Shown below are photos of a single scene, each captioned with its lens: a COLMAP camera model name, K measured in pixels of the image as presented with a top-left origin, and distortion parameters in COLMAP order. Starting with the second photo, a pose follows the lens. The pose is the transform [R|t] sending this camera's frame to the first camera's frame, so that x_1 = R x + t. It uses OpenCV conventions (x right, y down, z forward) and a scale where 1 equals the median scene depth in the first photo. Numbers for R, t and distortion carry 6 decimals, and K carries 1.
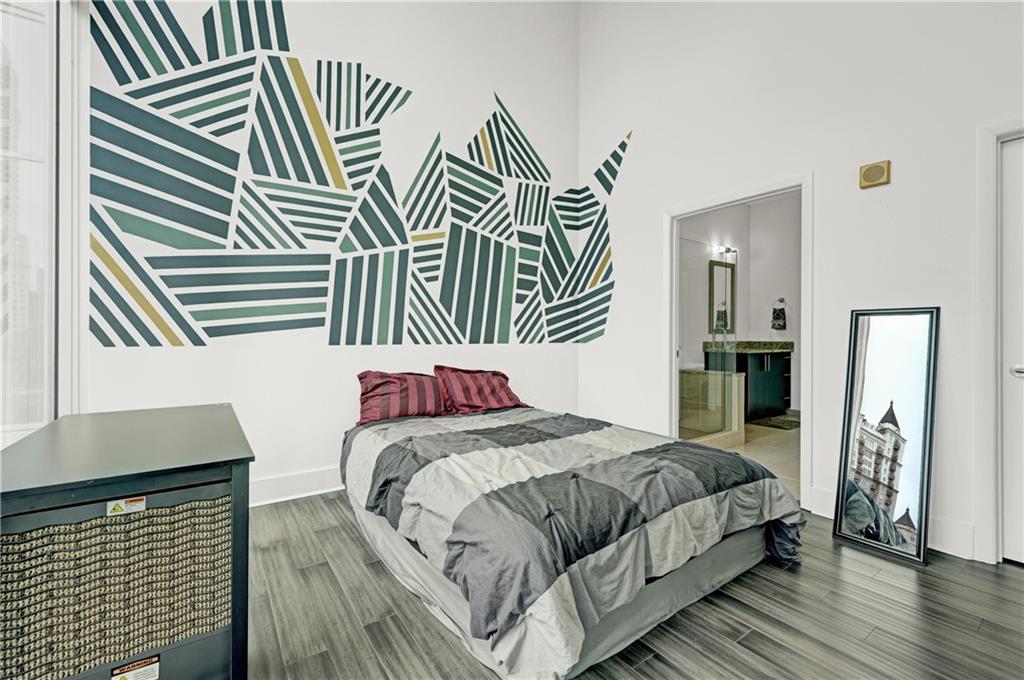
lens RADIAL K [[412.0, 0, 507.3], [0, 412.0, 338.2], [0, 0, 1]] dist [-0.007391, 0.002177]
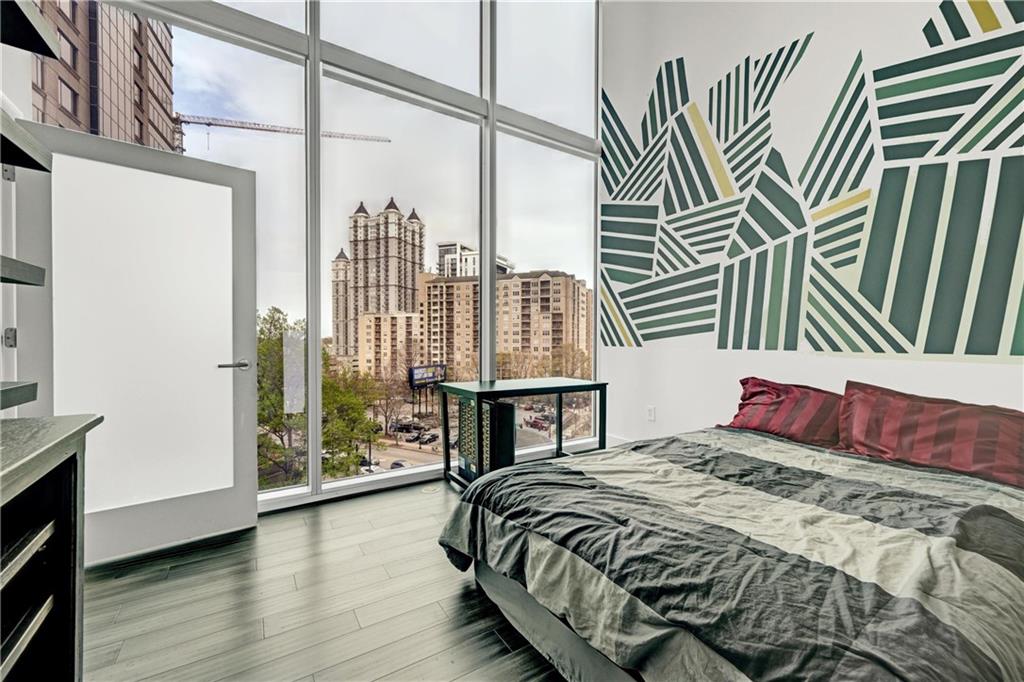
lens RADIAL K [[412.8, 0, 504.7], [0, 412.8, 345.0], [0, 0, 1]] dist [-0.001222, 0.001318]
pose [[-0.035473, 0.012151, -0.999297, 0.651181], [-0.006961, 0.999899, 0.012406, -0.002298], [0.999346, 0.007396, -0.035384, 0.482337]]
